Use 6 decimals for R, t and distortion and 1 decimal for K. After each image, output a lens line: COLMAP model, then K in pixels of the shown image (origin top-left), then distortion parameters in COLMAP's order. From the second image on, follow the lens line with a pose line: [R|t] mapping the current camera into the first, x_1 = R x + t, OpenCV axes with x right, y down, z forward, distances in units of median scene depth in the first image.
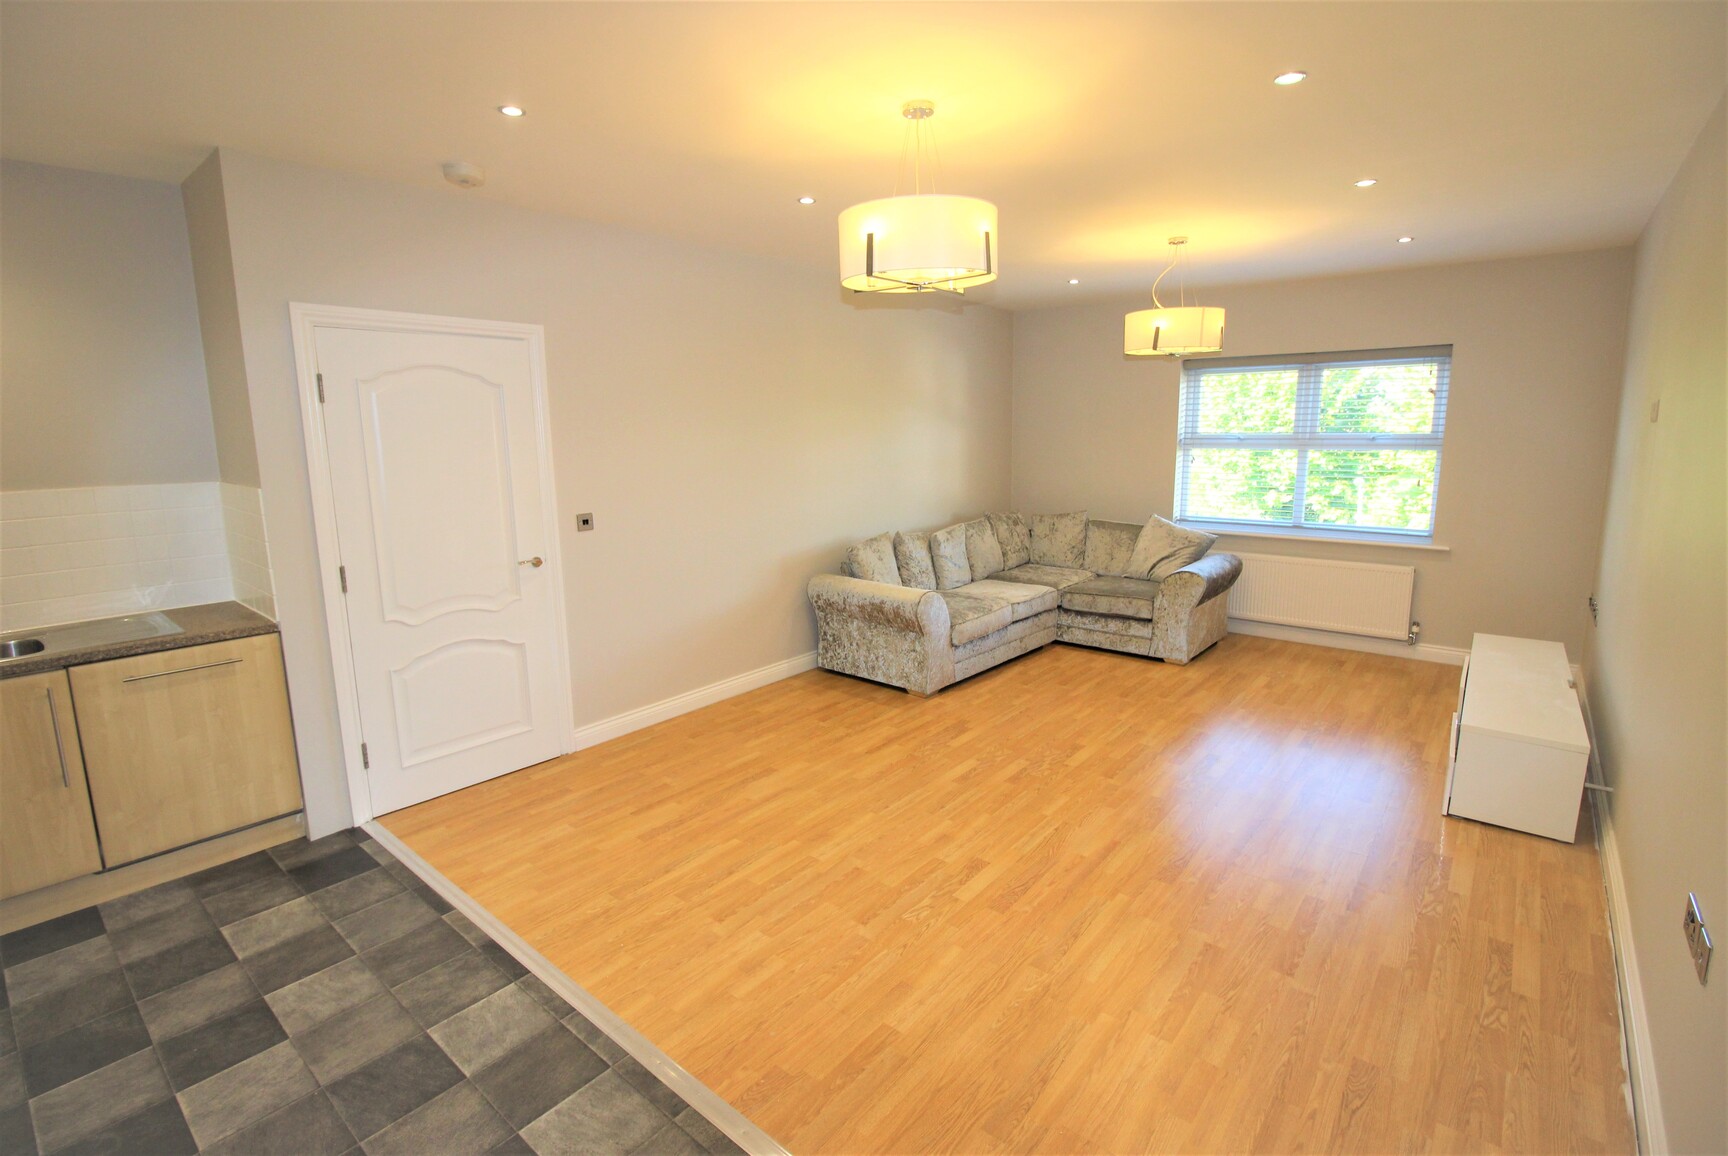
lens RADIAL K [[797.1, 0, 859.7], [0, 797.1, 568.9], [0, 0, 1]] dist [-0.005260, -0.008696]
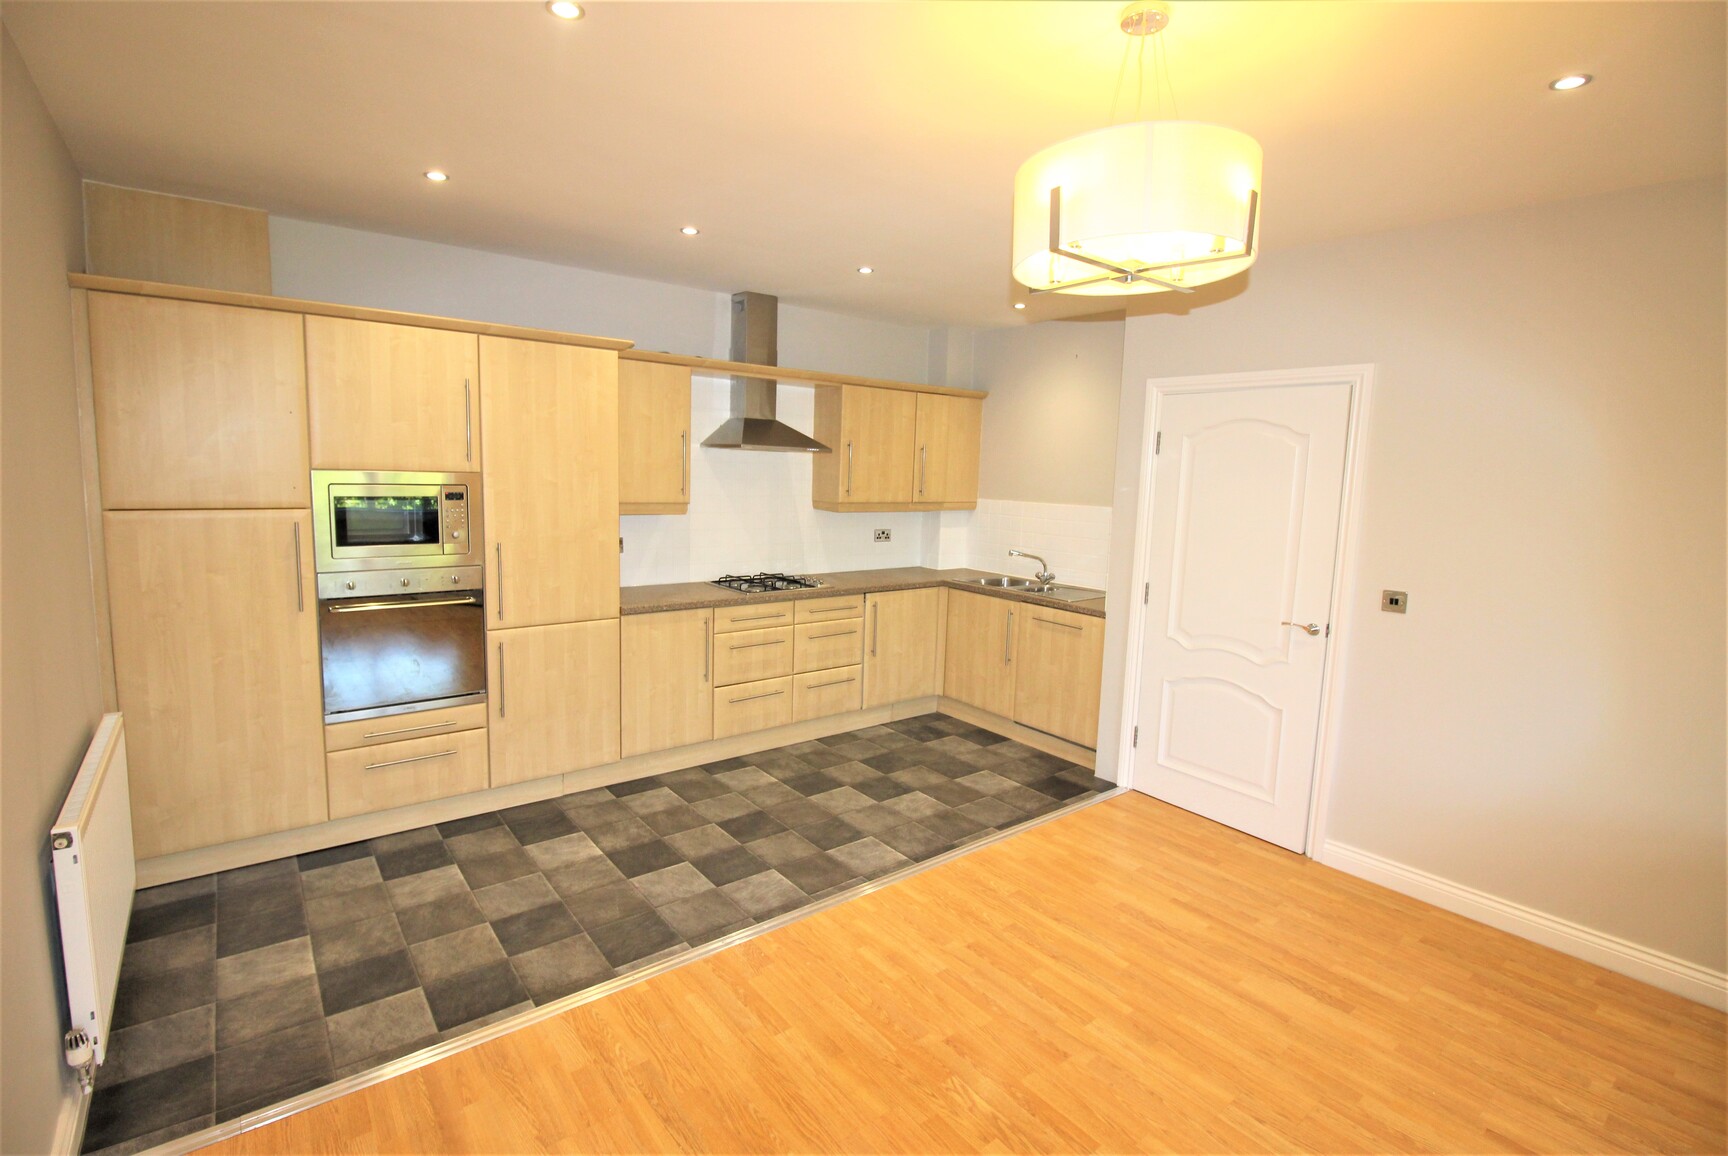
lens RADIAL K [[797.1, 0, 864.4], [0, 797.1, 567.5], [0, 0, 1]] dist [-0.005260, -0.008696]
pose [[-0.202809, 0.128179, -0.970793, 0.738292], [-0.200382, 0.964984, 0.169274, -0.167890], [0.958496, 0.228860, -0.170023, 0.871496]]
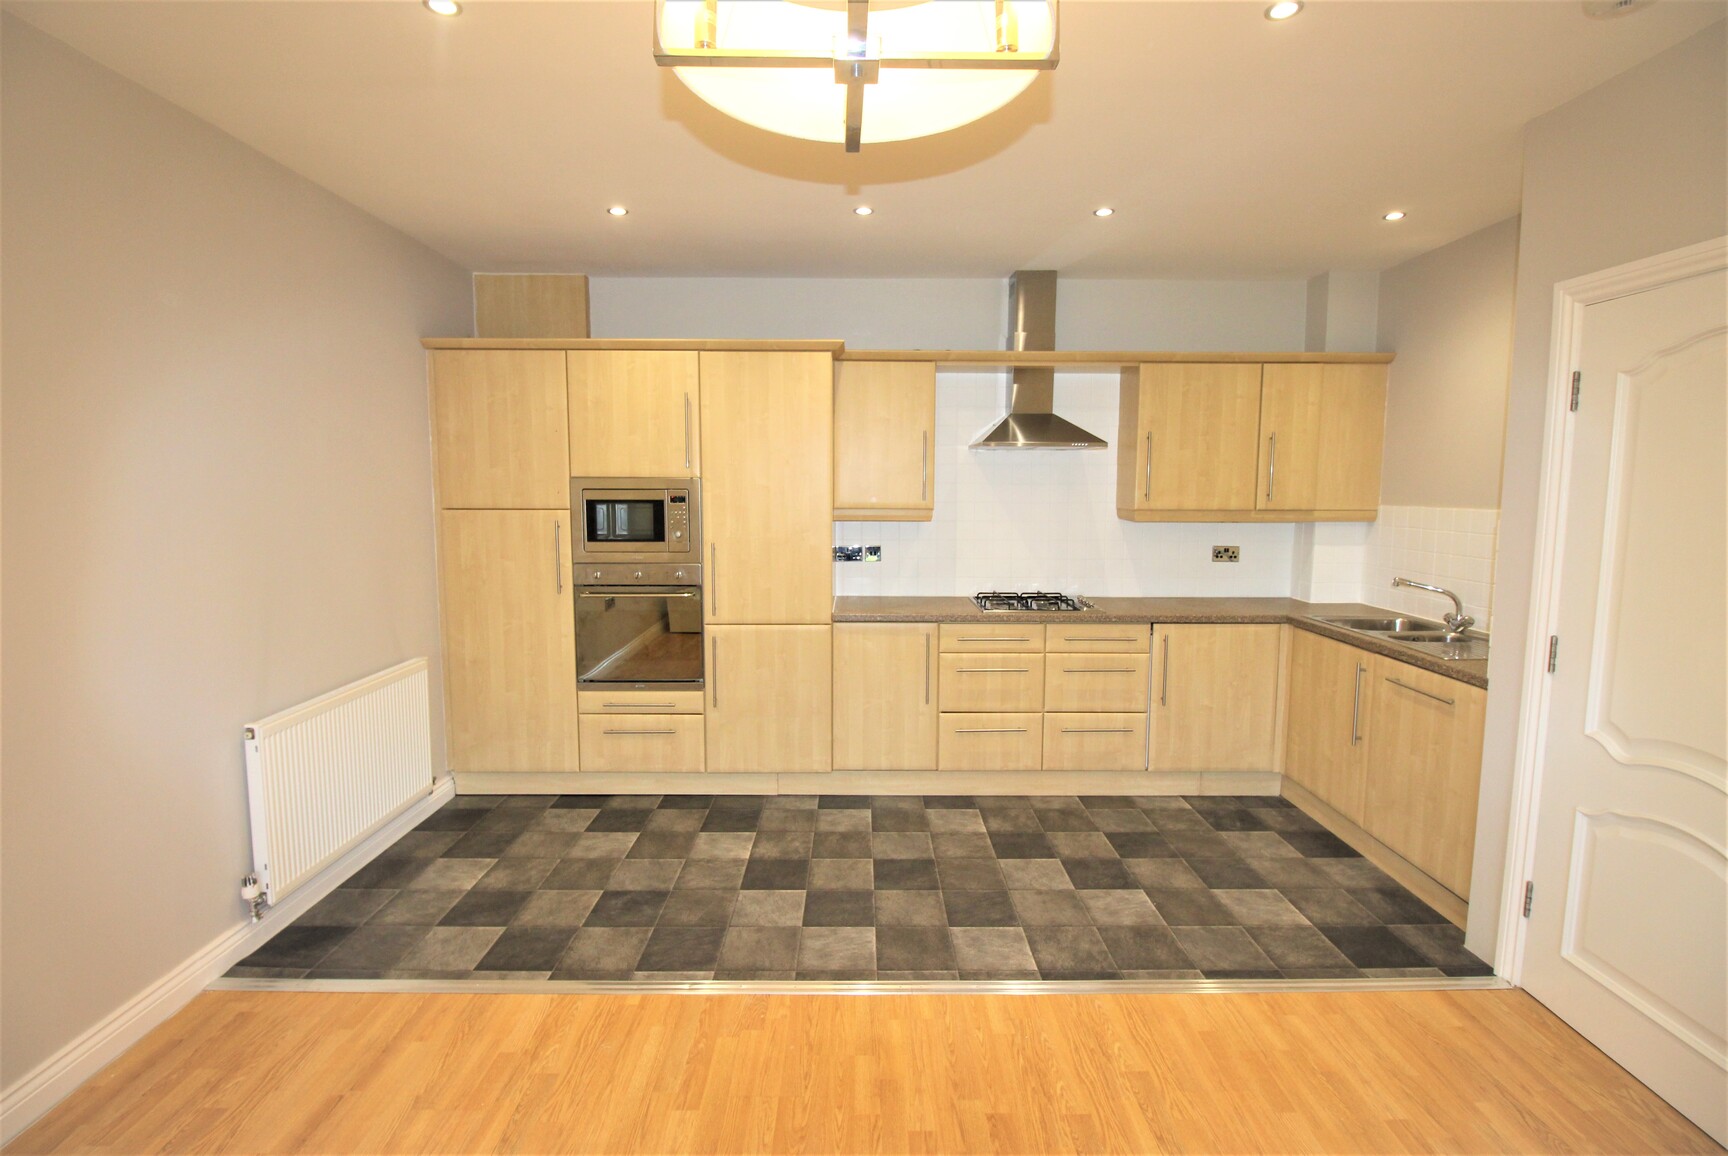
lens RADIAL K [[797.1, 0, 864.0], [0, 797.1, 567.1], [0, 0, 1]] dist [-0.005260, -0.008696]
pose [[-0.762911, 0.075821, -0.642042, 0.316557], [-0.107040, 0.964579, 0.241102, -0.189488], [0.637581, 0.252664, -0.727771, 1.237612]]
